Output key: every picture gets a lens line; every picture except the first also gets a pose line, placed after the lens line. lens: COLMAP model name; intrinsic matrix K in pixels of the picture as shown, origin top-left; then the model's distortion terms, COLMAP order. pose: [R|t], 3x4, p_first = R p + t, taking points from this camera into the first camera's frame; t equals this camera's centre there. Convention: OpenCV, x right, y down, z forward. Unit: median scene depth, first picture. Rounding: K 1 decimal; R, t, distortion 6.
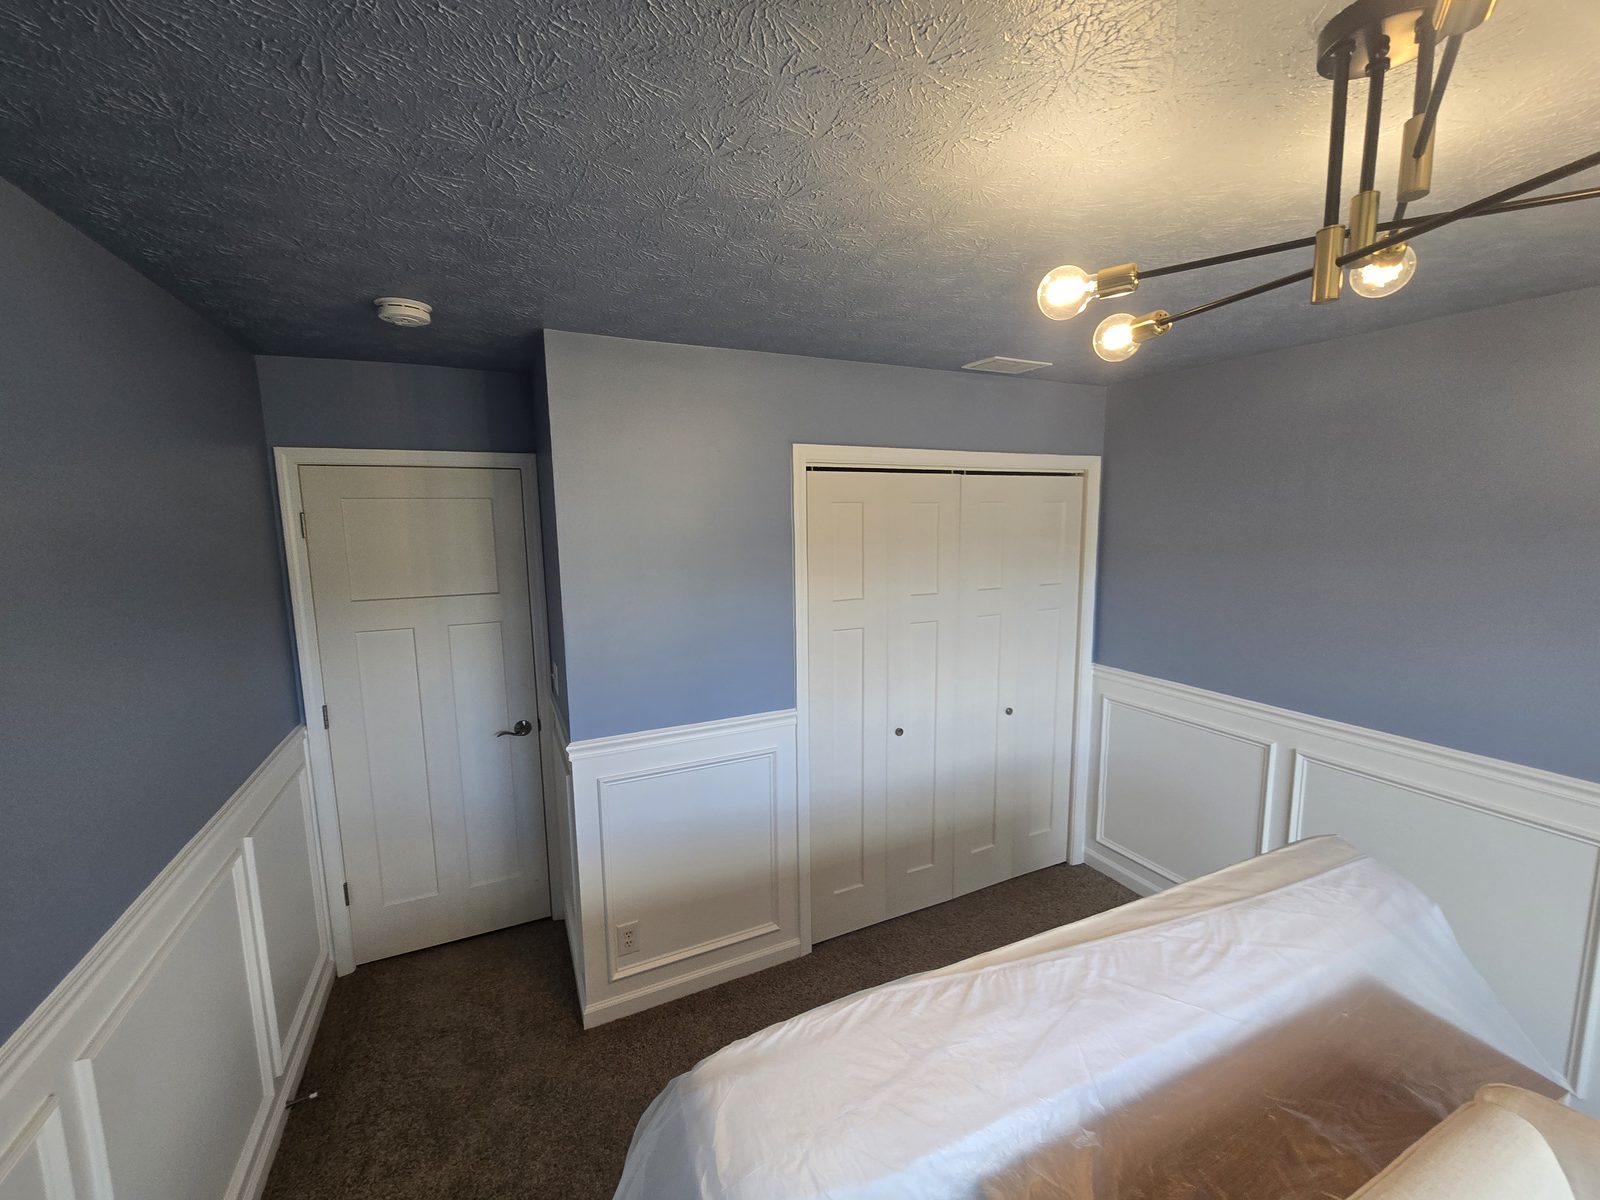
lens RADIAL K [[656.6, 0, 805.8], [0, 656.6, 601.5], [0, 0, 1]] dist [-0.002144, 0.002414]
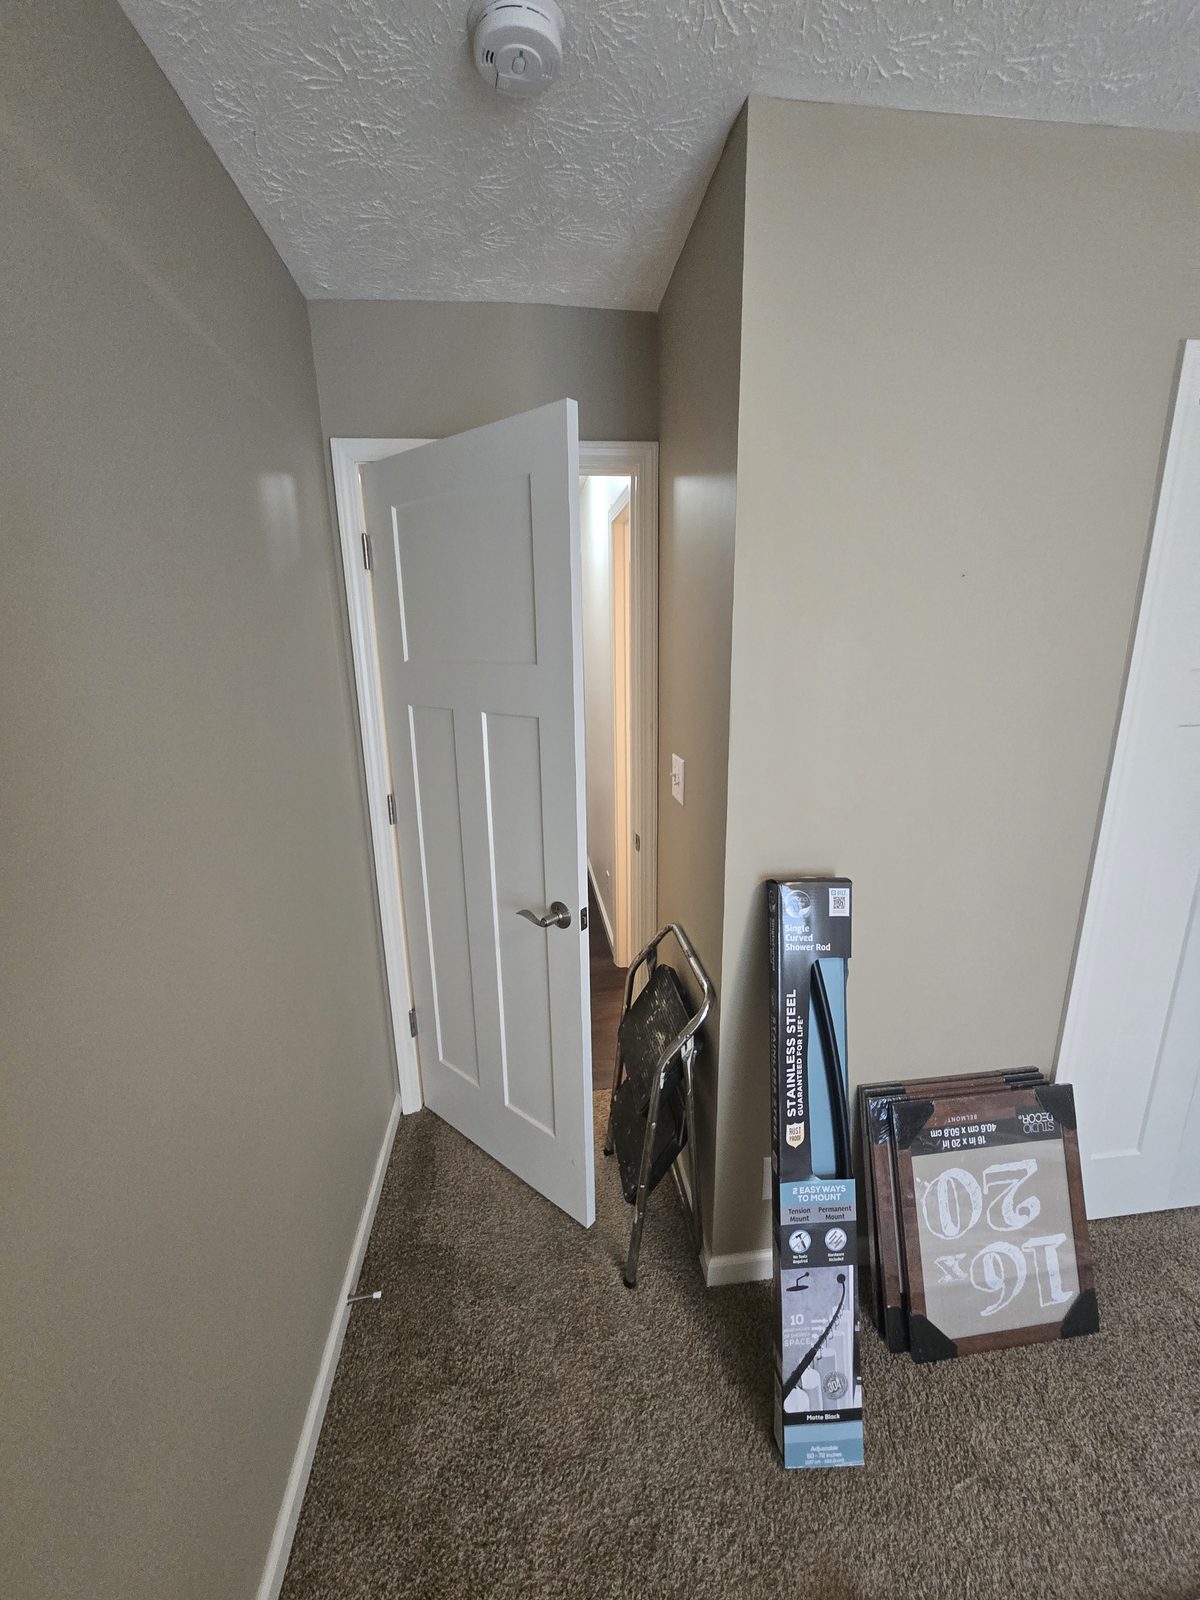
lens RADIAL K [[656.6, 0, 608.4], [0, 656.6, 800.5], [0, 0, 1]] dist [-0.002144, 0.002414]
pose [[0.948217, 0.079562, -0.307497, -0.271411], [-0.041550, 0.990871, 0.128254, 0.062254], [0.314894, -0.108836, 0.942866, 0.380436]]
